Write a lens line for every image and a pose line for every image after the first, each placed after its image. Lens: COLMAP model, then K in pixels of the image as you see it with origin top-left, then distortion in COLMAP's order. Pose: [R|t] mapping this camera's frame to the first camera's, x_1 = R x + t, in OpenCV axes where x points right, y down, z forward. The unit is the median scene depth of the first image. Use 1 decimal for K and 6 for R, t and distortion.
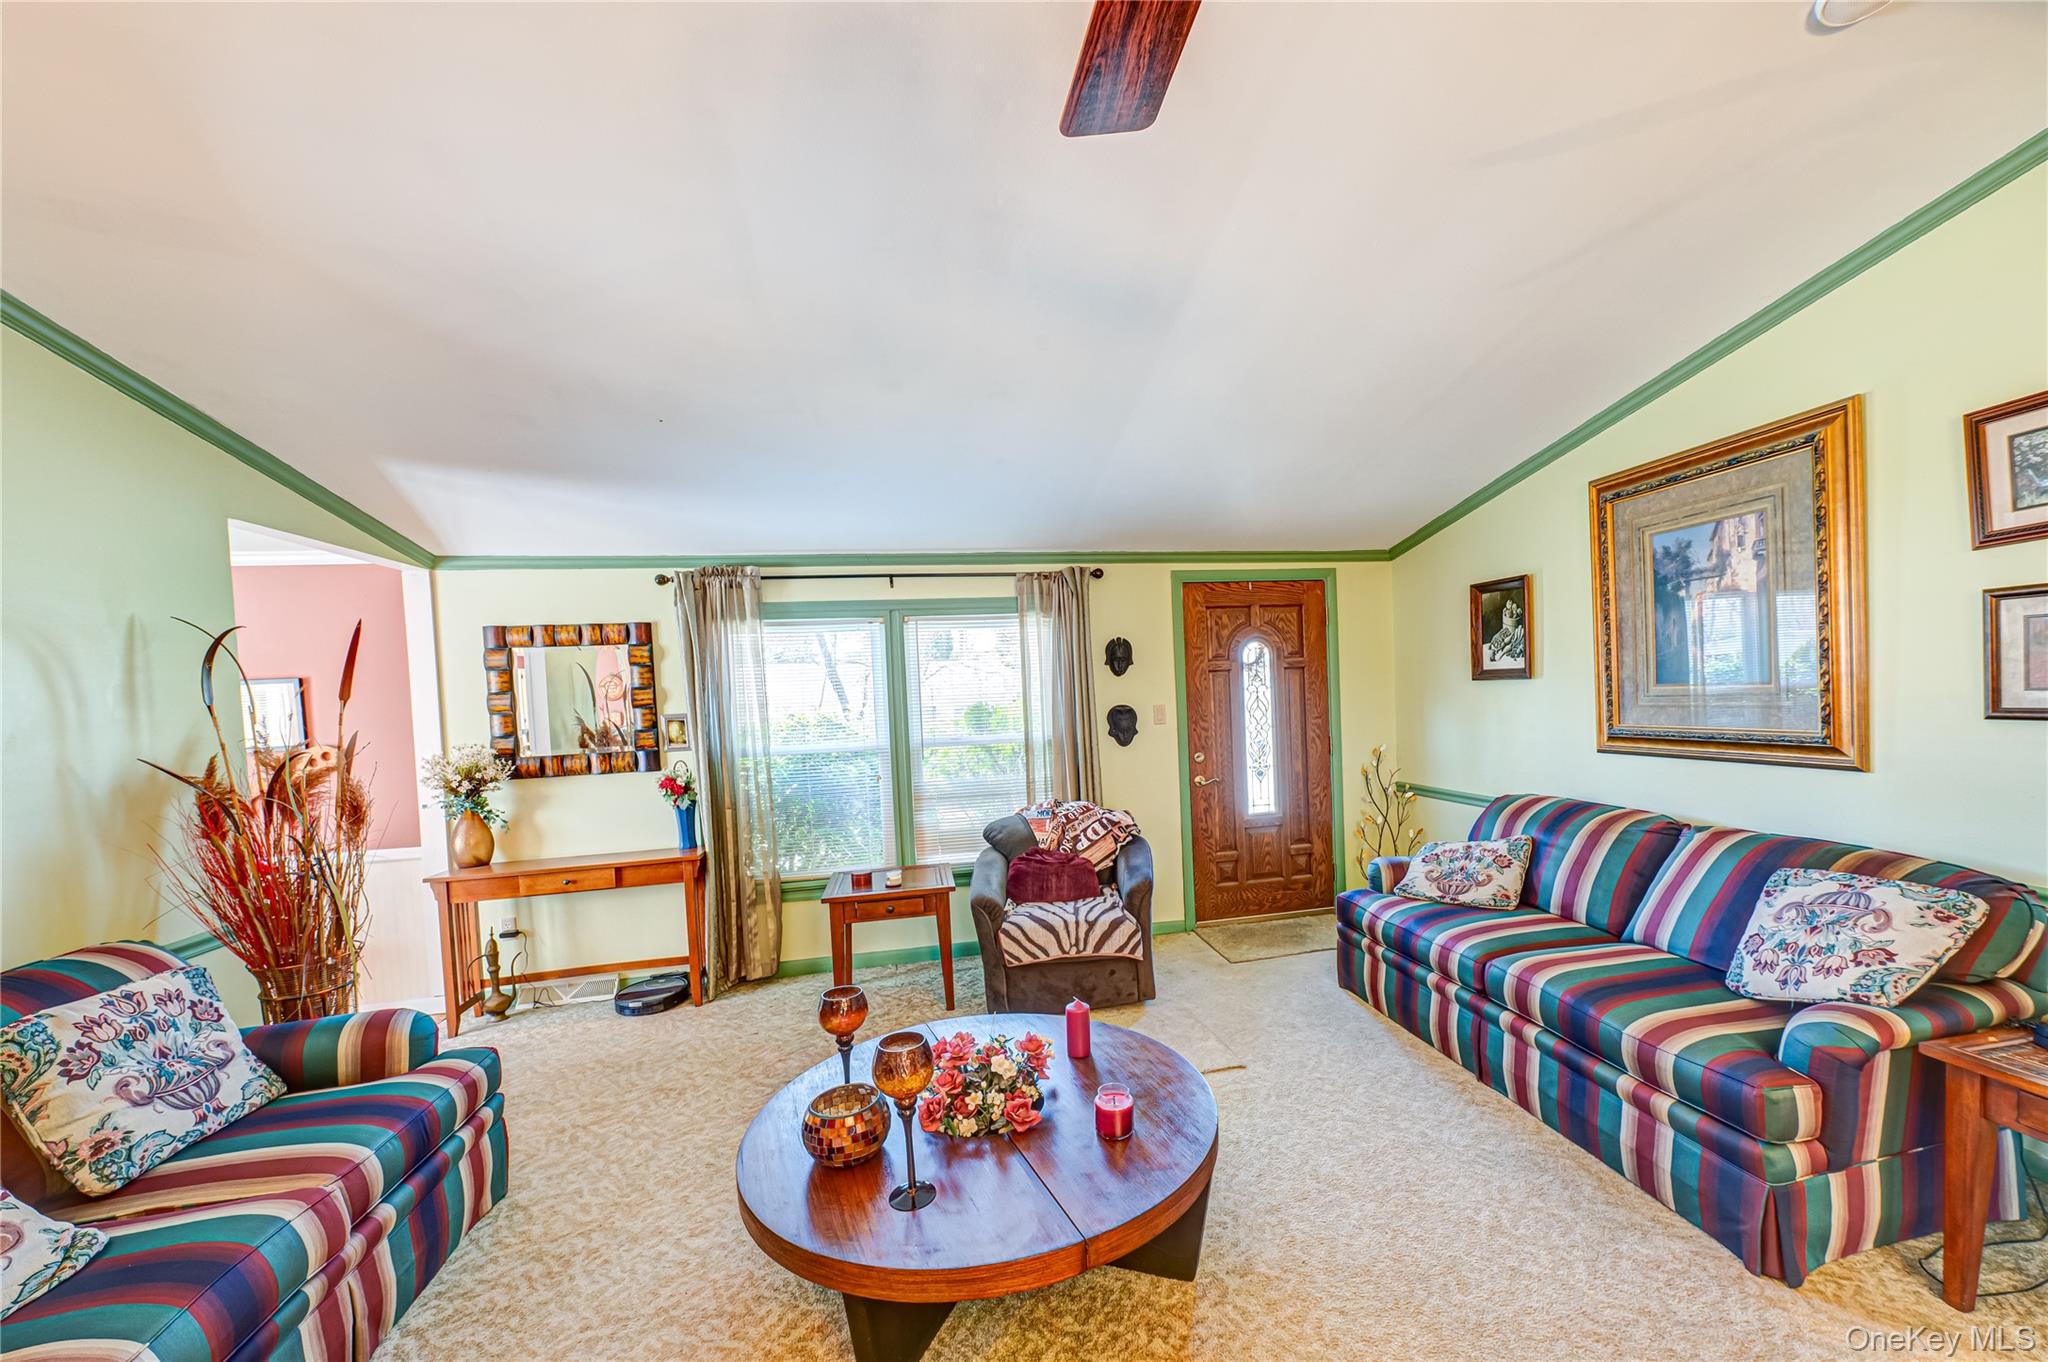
lens RADIAL K [[803.9, 0, 1083.8], [0, 803.9, 723.4], [0, 0, 1]] dist [-0.004369, -0.001741]
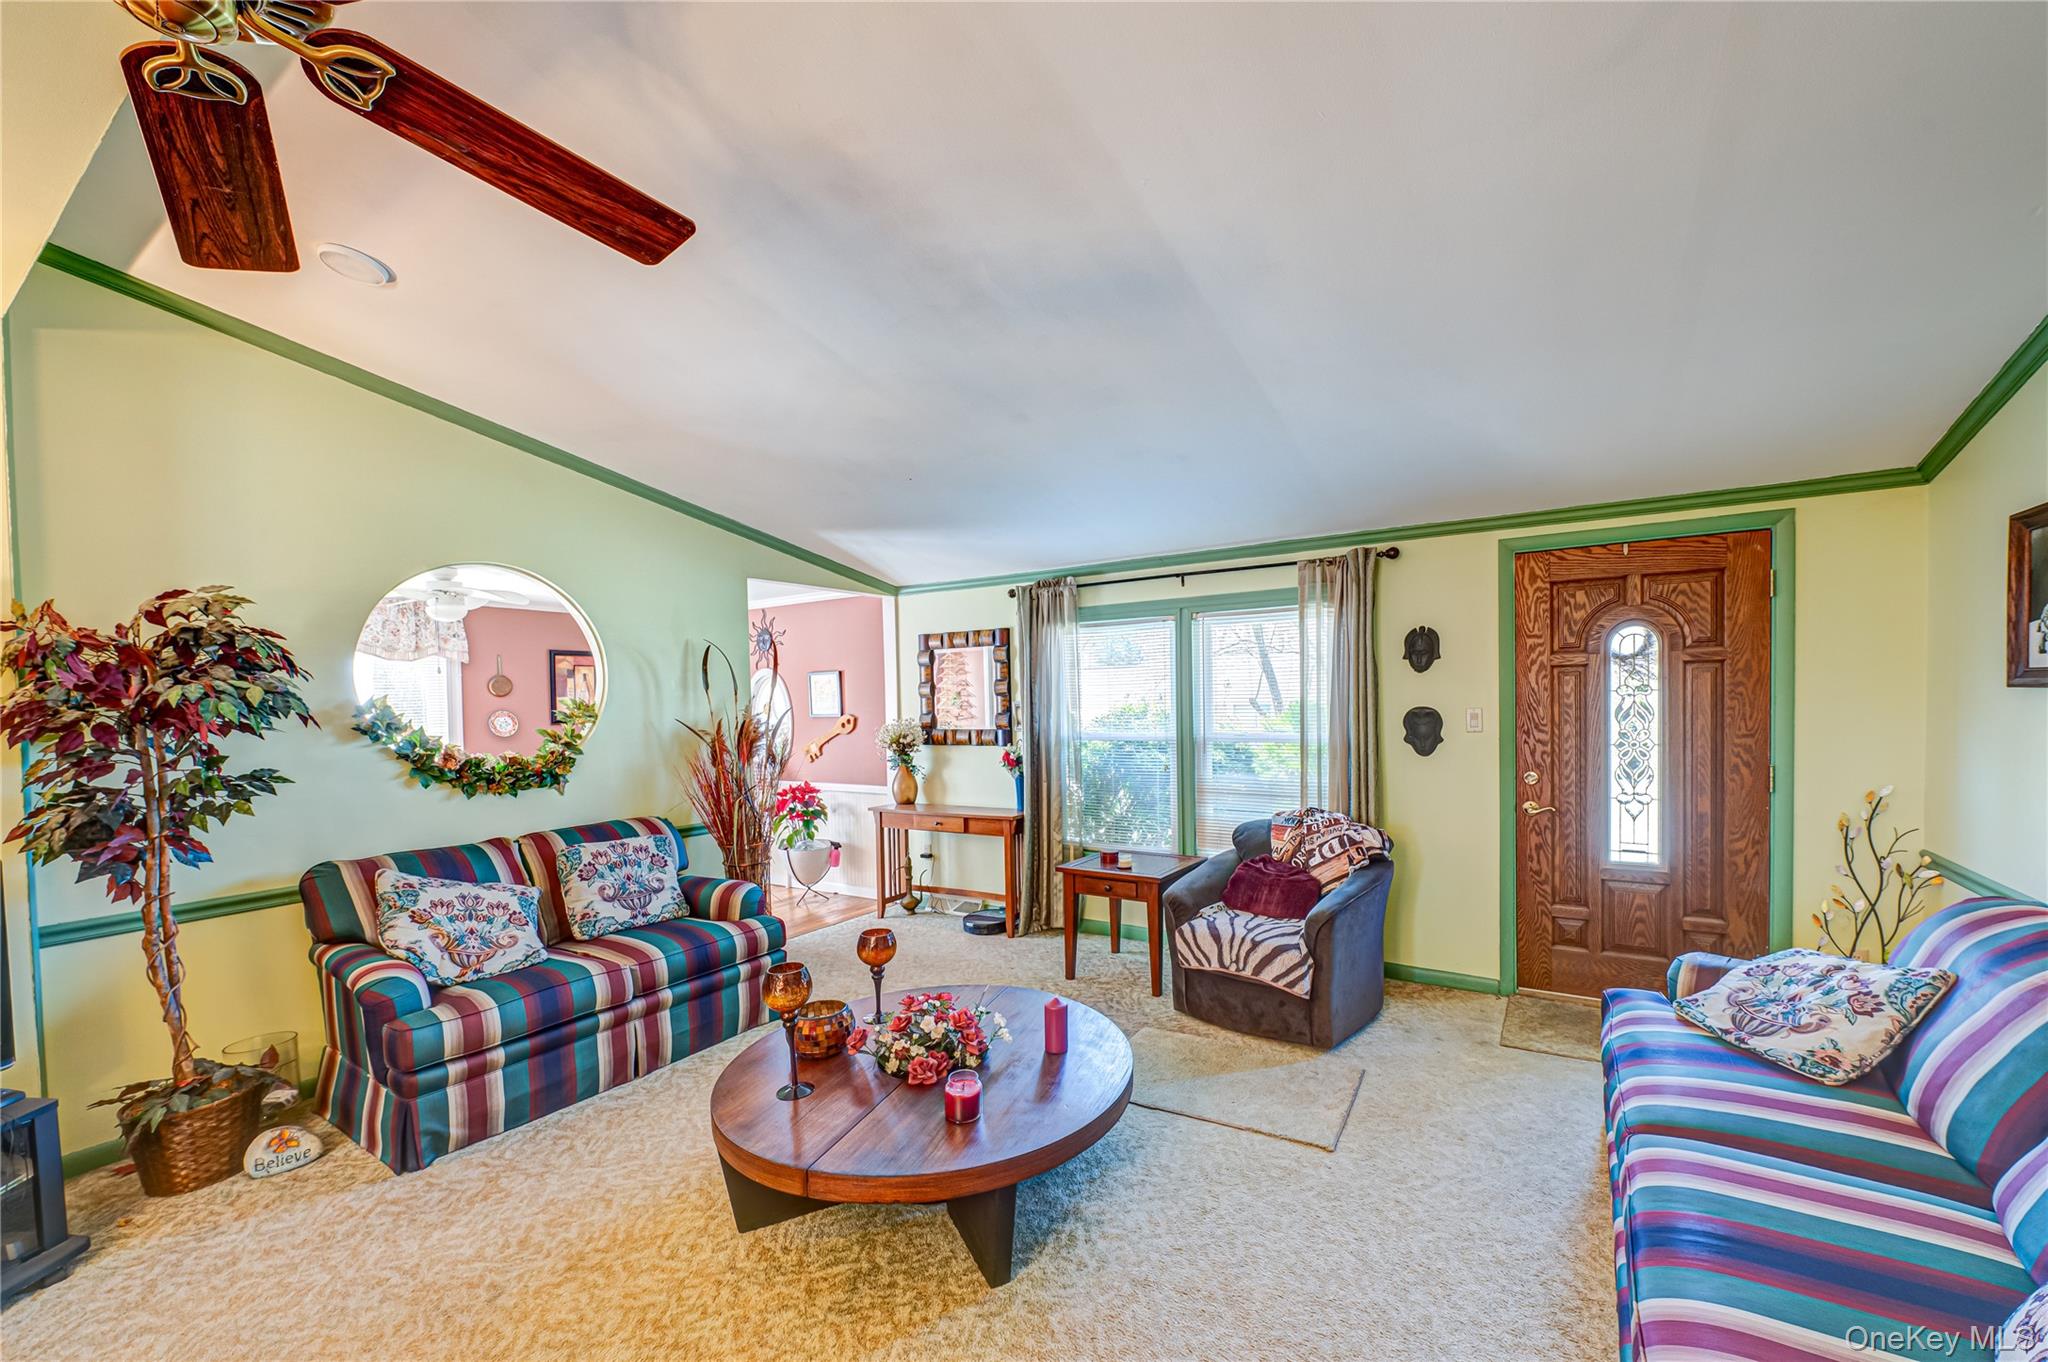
lens RADIAL K [[800.7, 0, 1080.7], [0, 800.7, 725.1], [0, 0, 1]] dist [-0.009409, -0.000021]
pose [[0.730791, 0.051982, -0.680619, 0.429392], [-0.037332, 0.998647, 0.036187, -0.025037], [0.681579, -0.001037, 0.731744, 0.172130]]
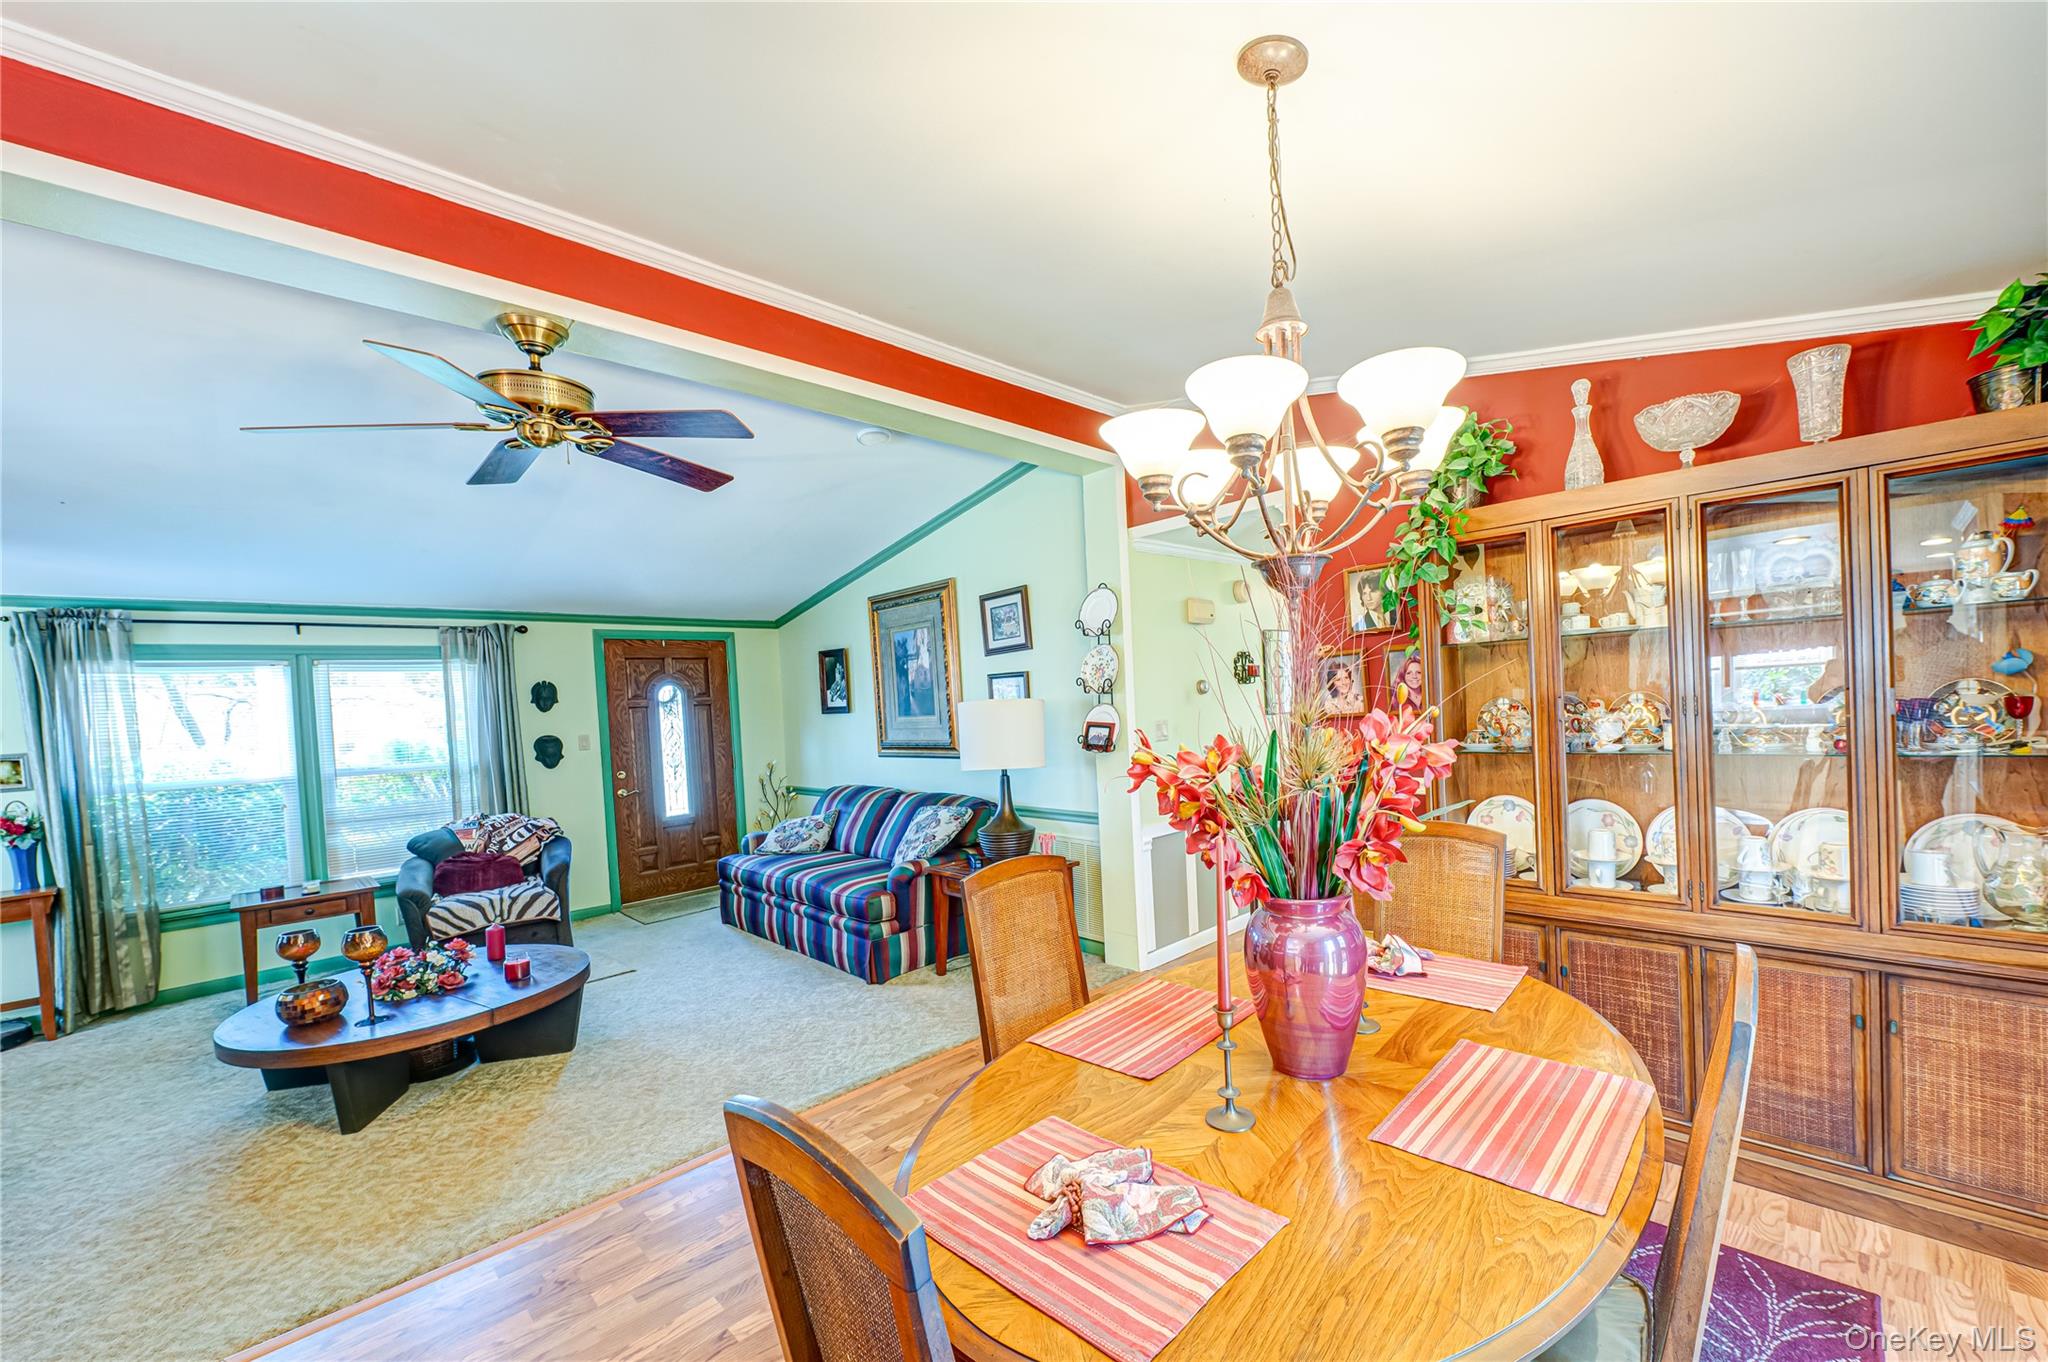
lens RADIAL K [[803.9, 0, 1077.6], [0, 803.9, 722.4], [0, 0, 1]] dist [-0.004369, -0.001741]
pose [[0.829819, -0.013018, 0.557881, 0.042410], [0.033193, 0.999109, -0.026060, 0.019802], [-0.557044, 0.040143, 0.829512, -0.581254]]
